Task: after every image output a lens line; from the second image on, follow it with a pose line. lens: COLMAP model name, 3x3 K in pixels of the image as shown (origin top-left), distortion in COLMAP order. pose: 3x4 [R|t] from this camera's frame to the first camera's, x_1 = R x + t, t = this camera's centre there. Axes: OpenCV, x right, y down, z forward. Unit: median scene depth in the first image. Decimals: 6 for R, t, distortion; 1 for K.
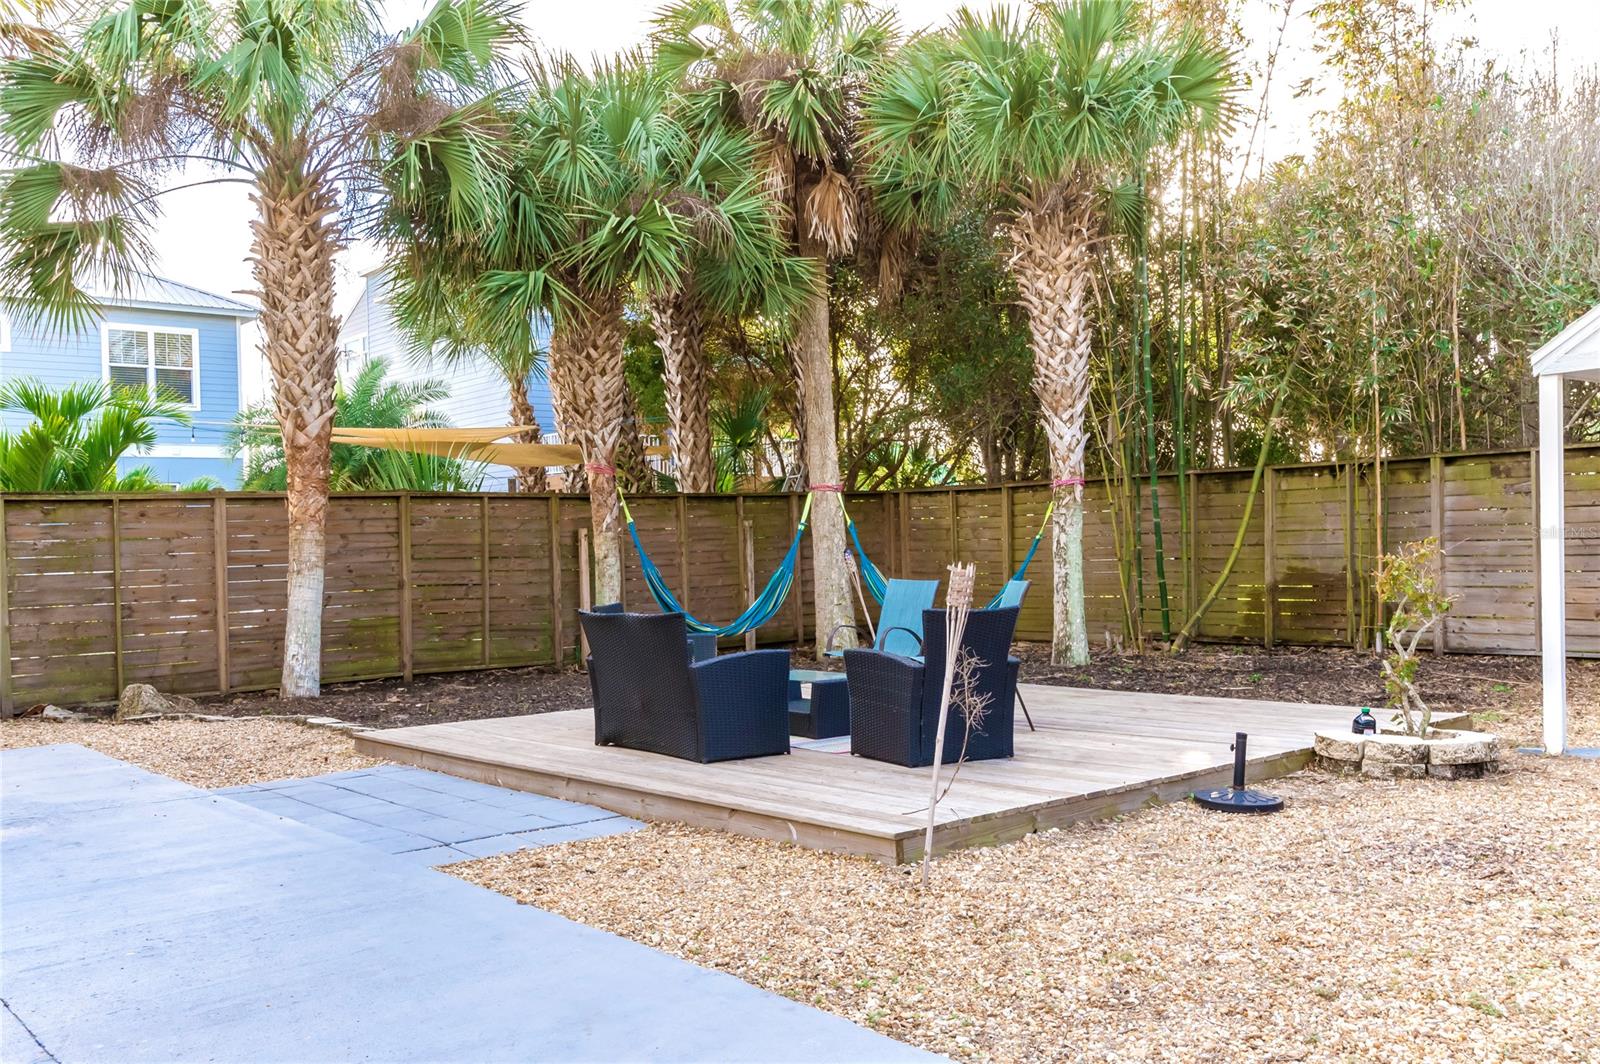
lens RADIAL K [[1306.2, 0, 801.2], [0, 1306.2, 532.9], [0, 0, 1]] dist [-0.005366, -0.008563]
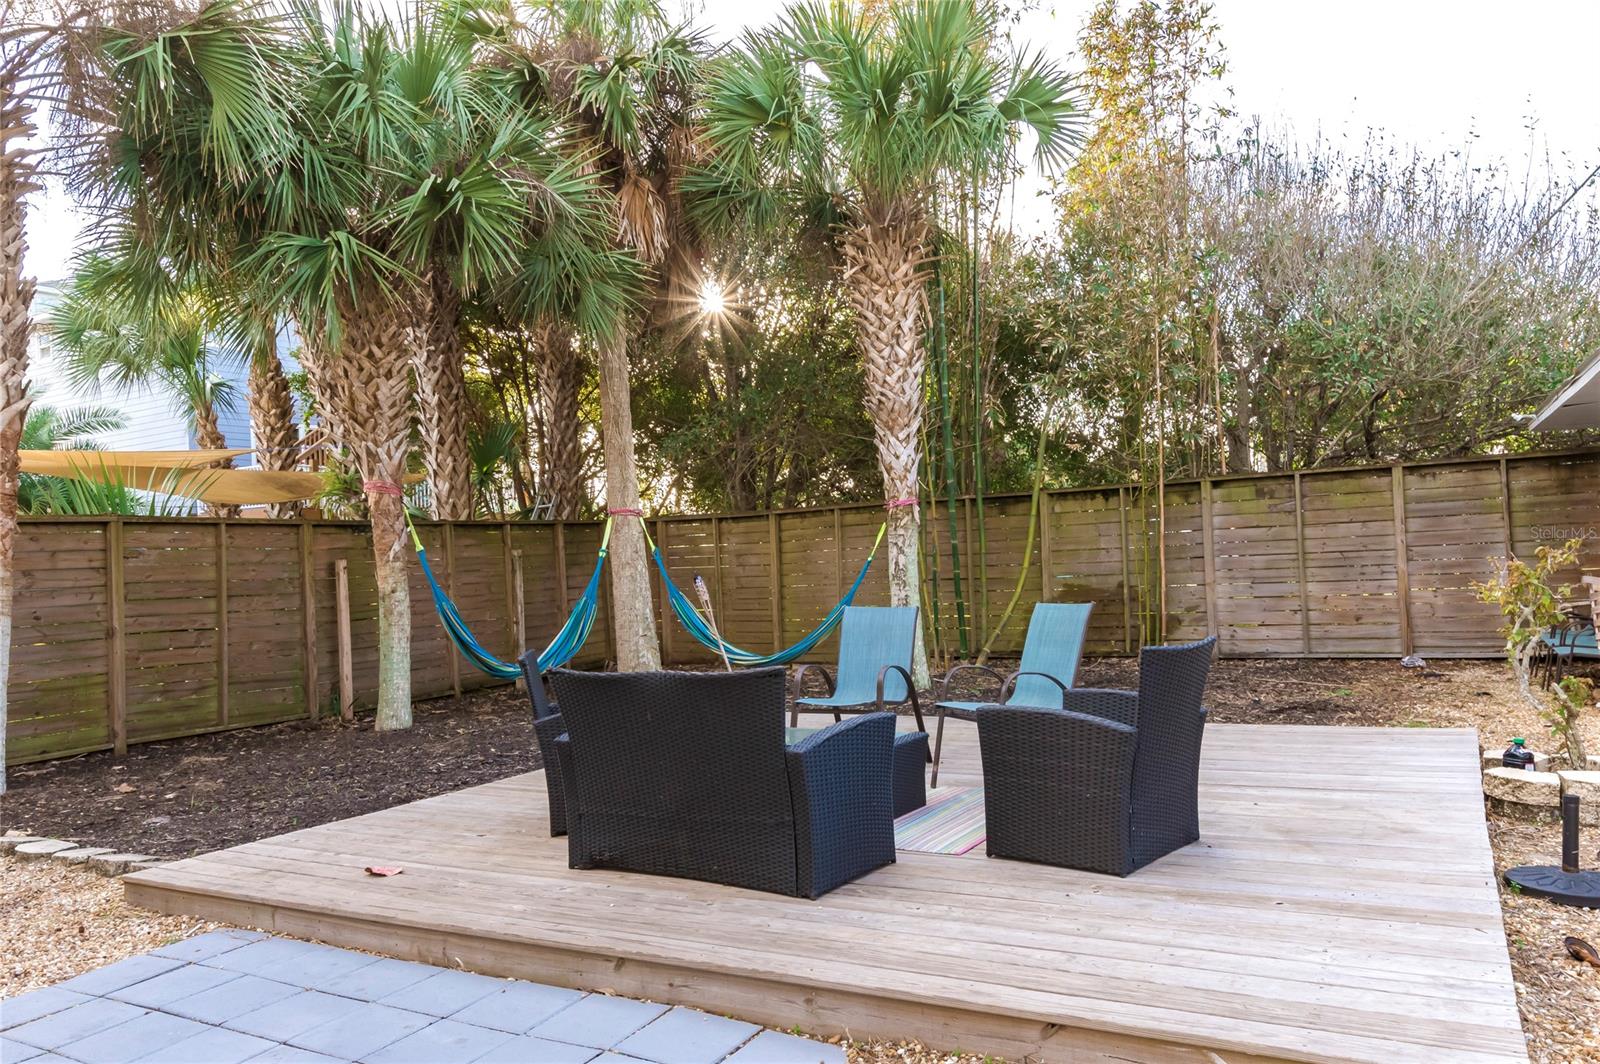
lens RADIAL K [[1077.1, 0, 808.6], [0, 1077.1, 540.0], [0, 0, 1]] dist [-0.000613, -0.000623]
pose [[0.943568, -0.010543, 0.331012, -0.127329], [0.018606, 0.999602, -0.021199, 0.004892], [-0.330657, 0.026161, 0.943388, 0.249814]]
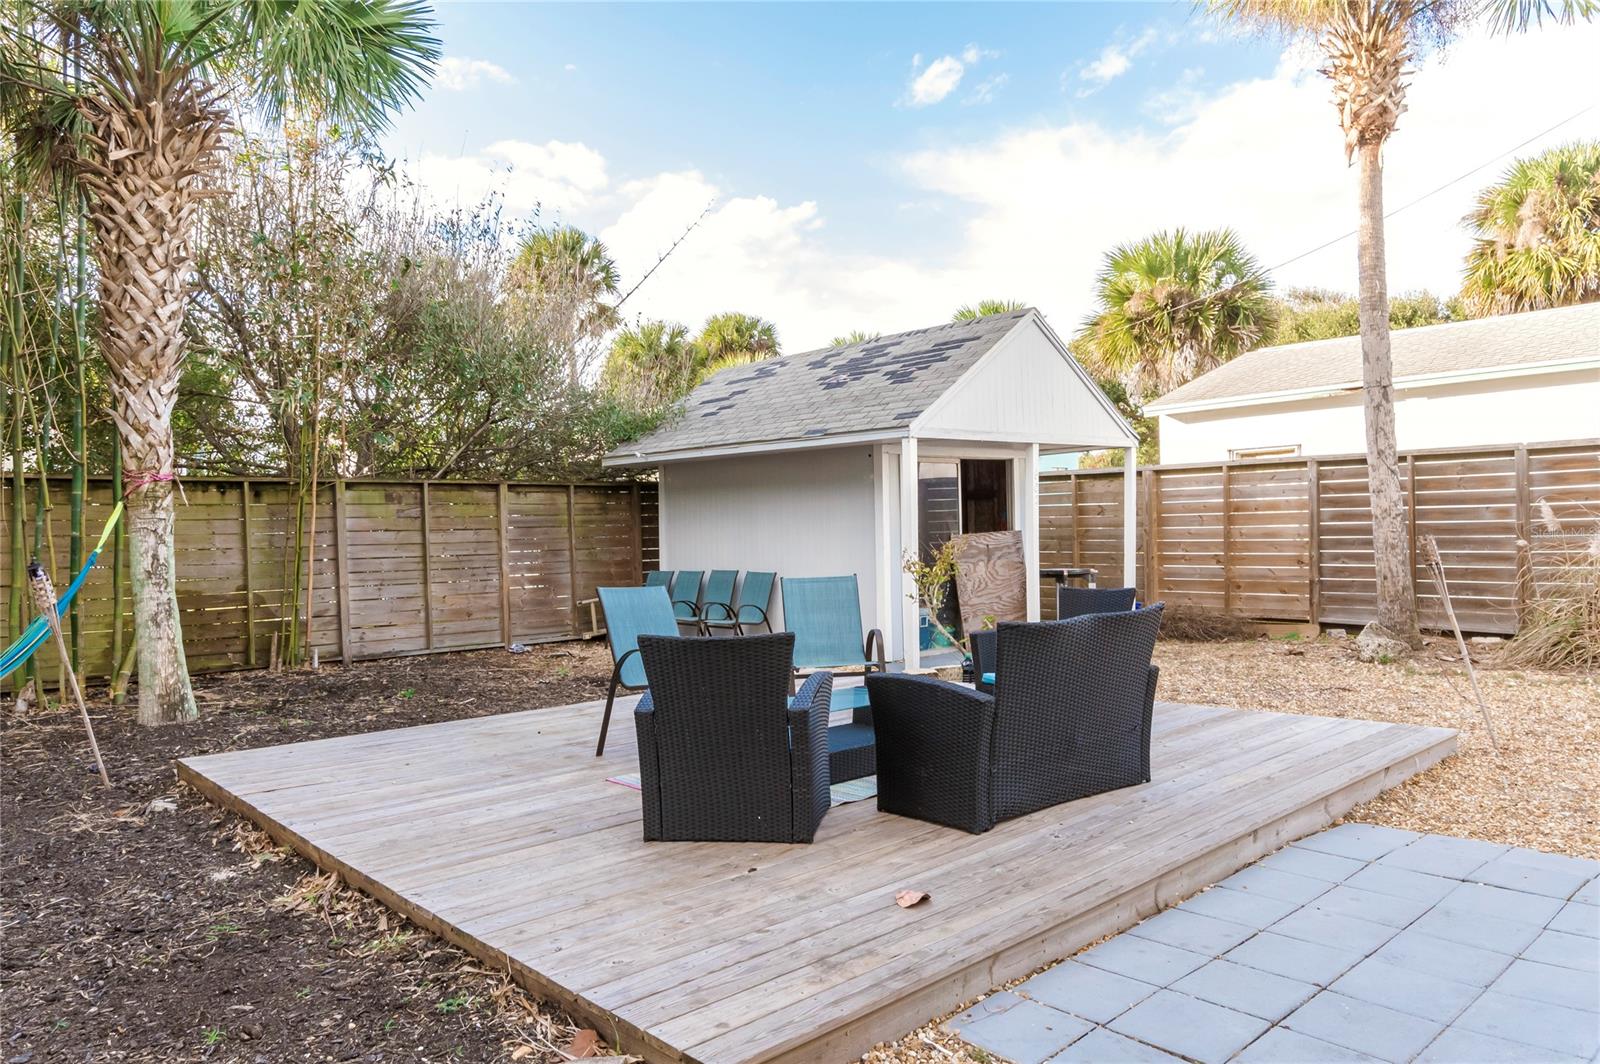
lens RADIAL K [[1077.1, 0, 770.5], [0, 1077.1, 543.7], [0, 0, 1]] dist [-0.000613, -0.000623]
pose [[0.010806, 0.019393, 0.999754, -0.391209], [0.015366, 0.999691, -0.019558, 0.016088], [-0.999824, 0.015574, 0.010504, 0.621922]]
